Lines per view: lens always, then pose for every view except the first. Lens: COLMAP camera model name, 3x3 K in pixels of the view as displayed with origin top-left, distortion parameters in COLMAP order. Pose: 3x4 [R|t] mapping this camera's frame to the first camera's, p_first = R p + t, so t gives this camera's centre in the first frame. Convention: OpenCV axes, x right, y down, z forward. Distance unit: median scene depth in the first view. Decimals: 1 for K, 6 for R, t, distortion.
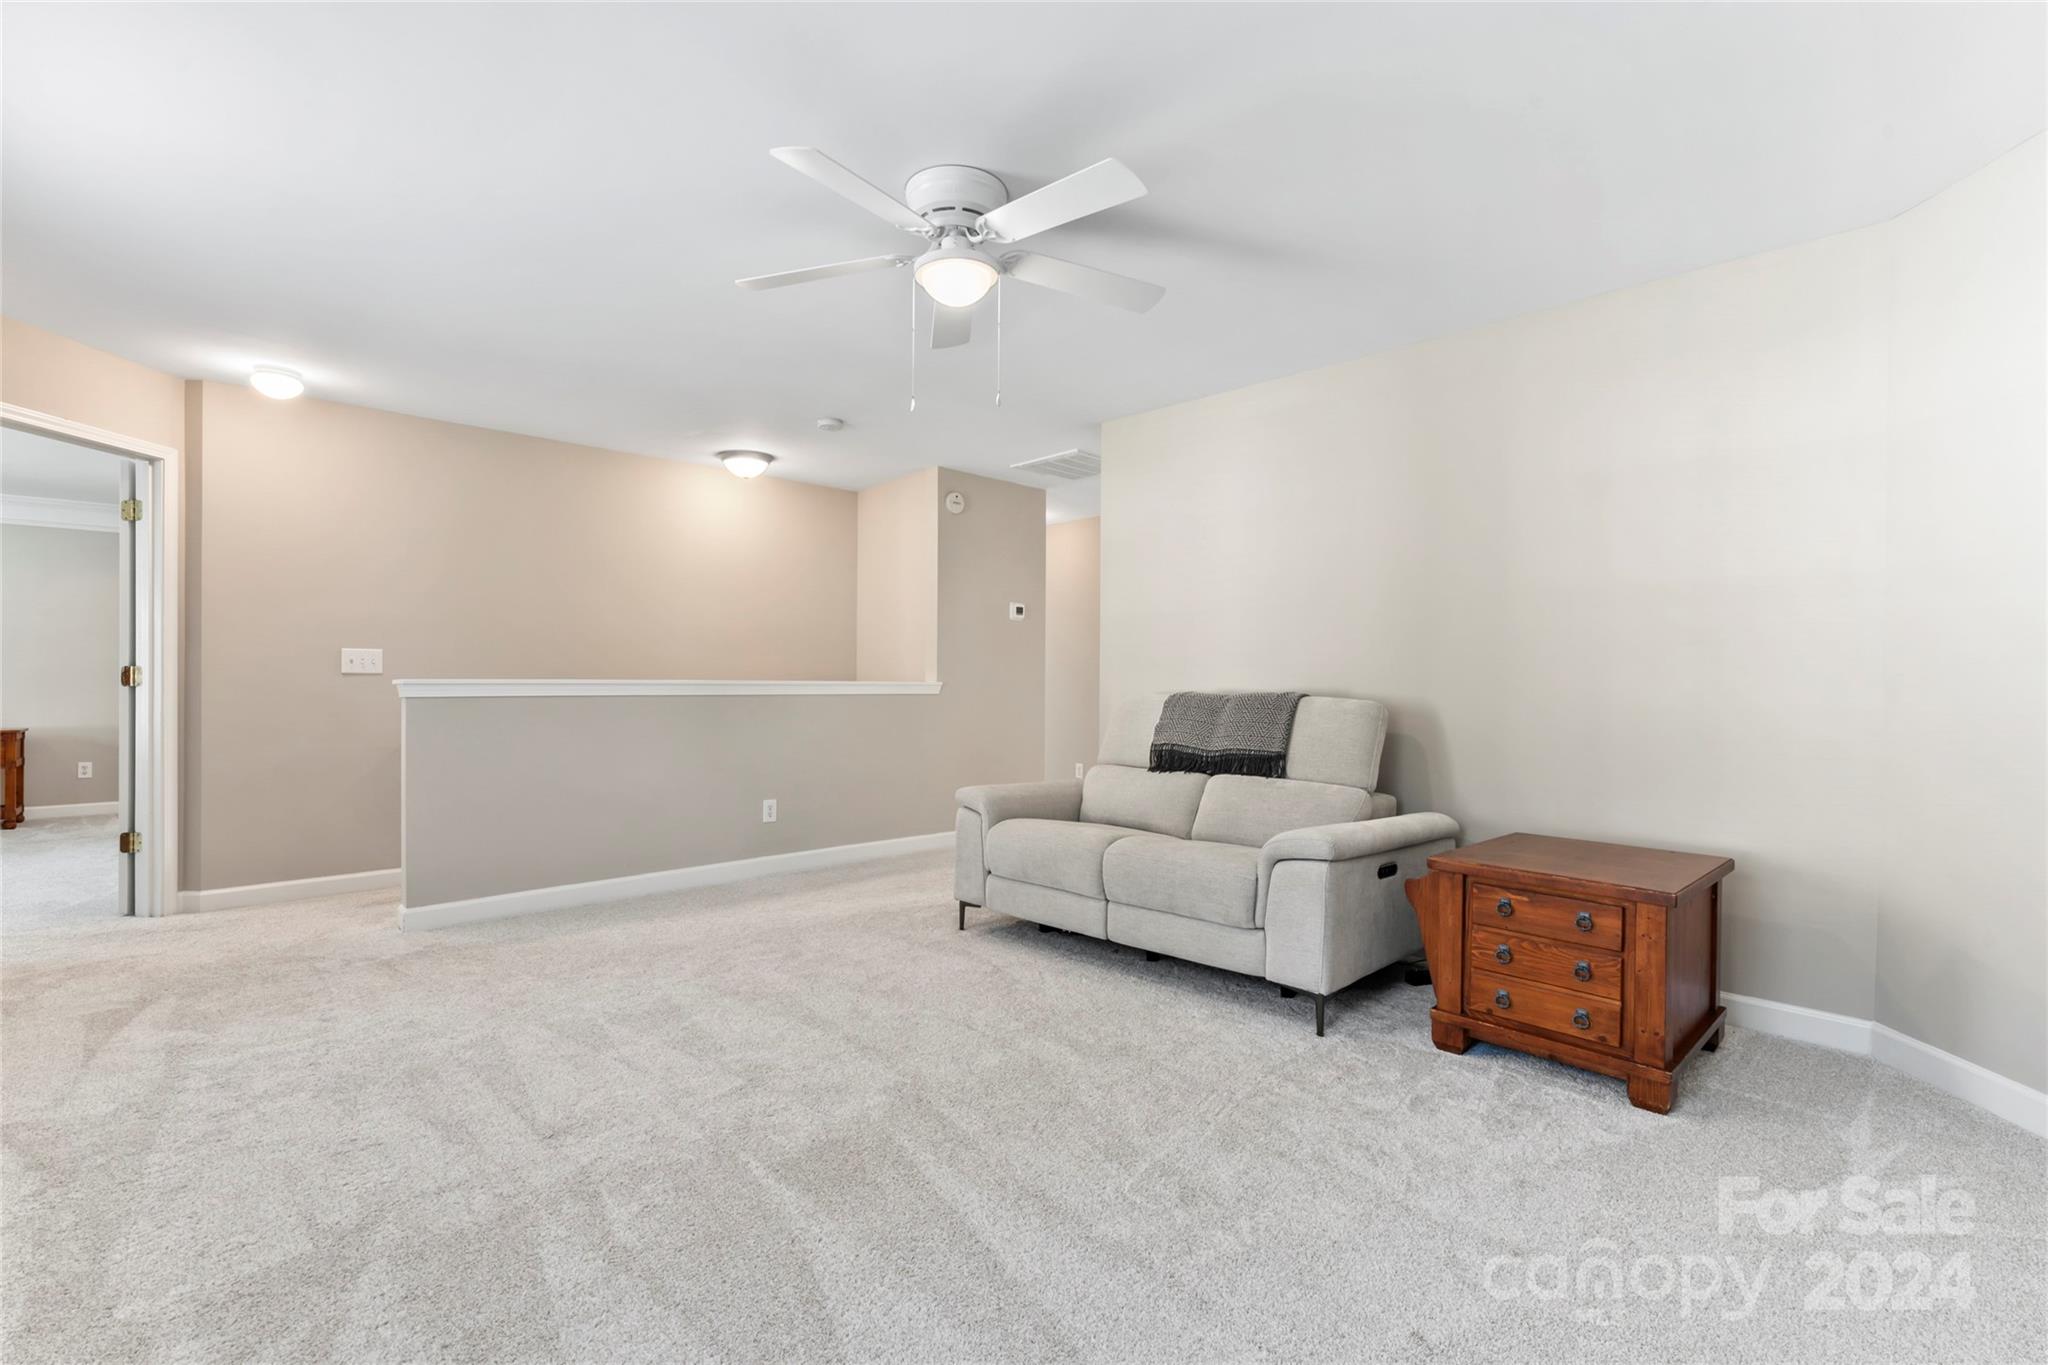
lens RADIAL K [[923.9, 0, 1021.2], [0, 923.9, 695.4], [0, 0, 1]] dist [-0.000246, 0.000820]
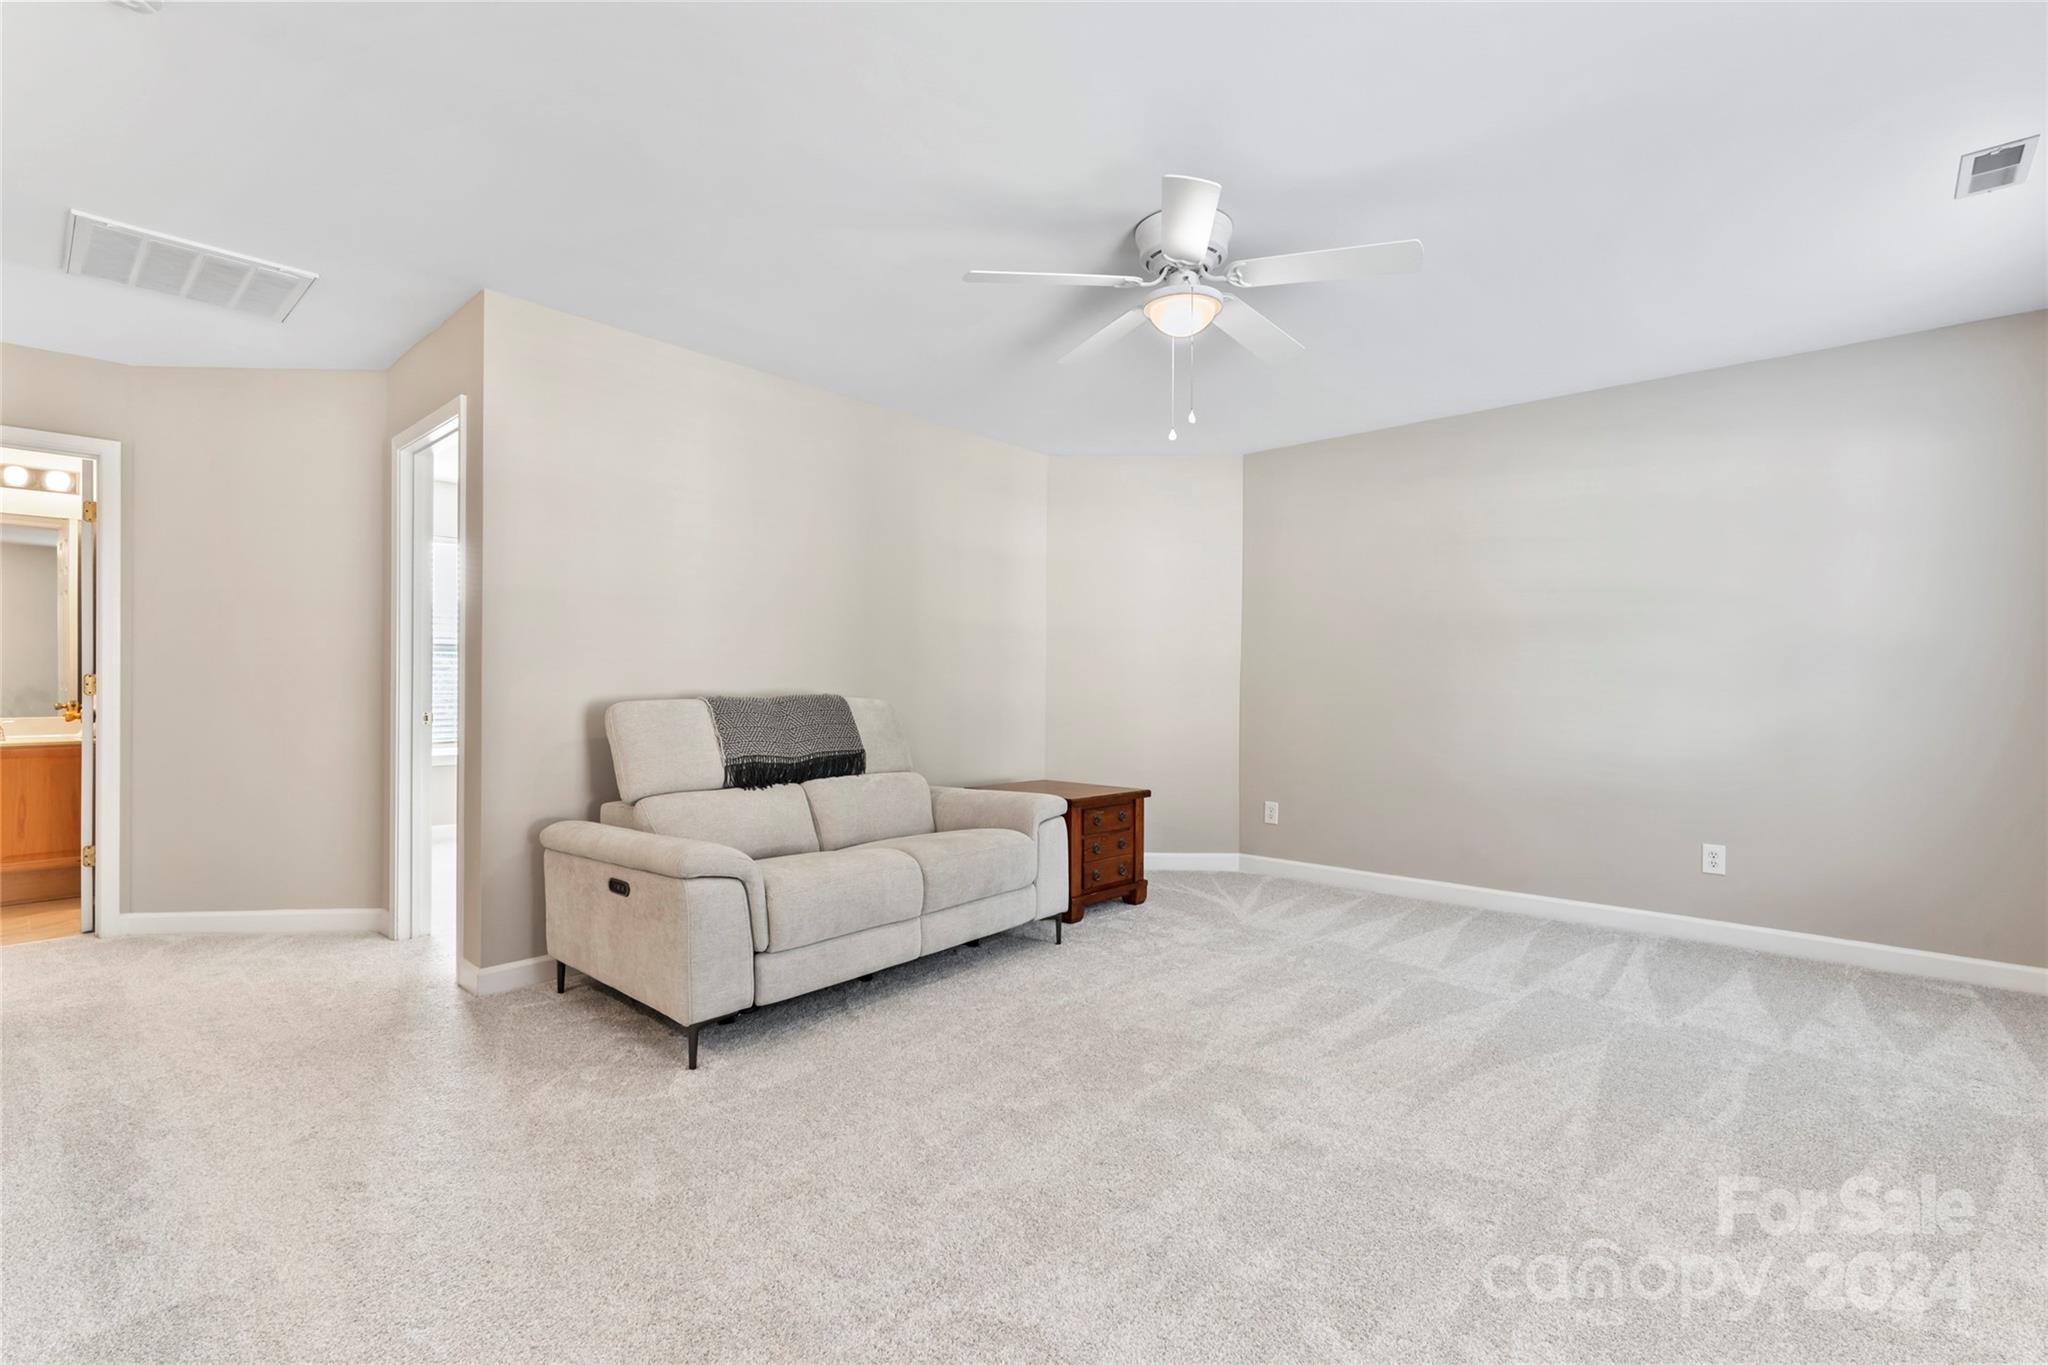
lens RADIAL K [[923.9, 0, 1023.2], [0, 923.9, 680.7], [0, 0, 1]] dist [-0.000246, 0.000820]
pose [[-0.110713, 0.009303, 0.993809, -0.906076], [0.012136, 0.999894, -0.008008, -0.008486], [-0.993778, 0.011175, -0.110815, 1.058135]]
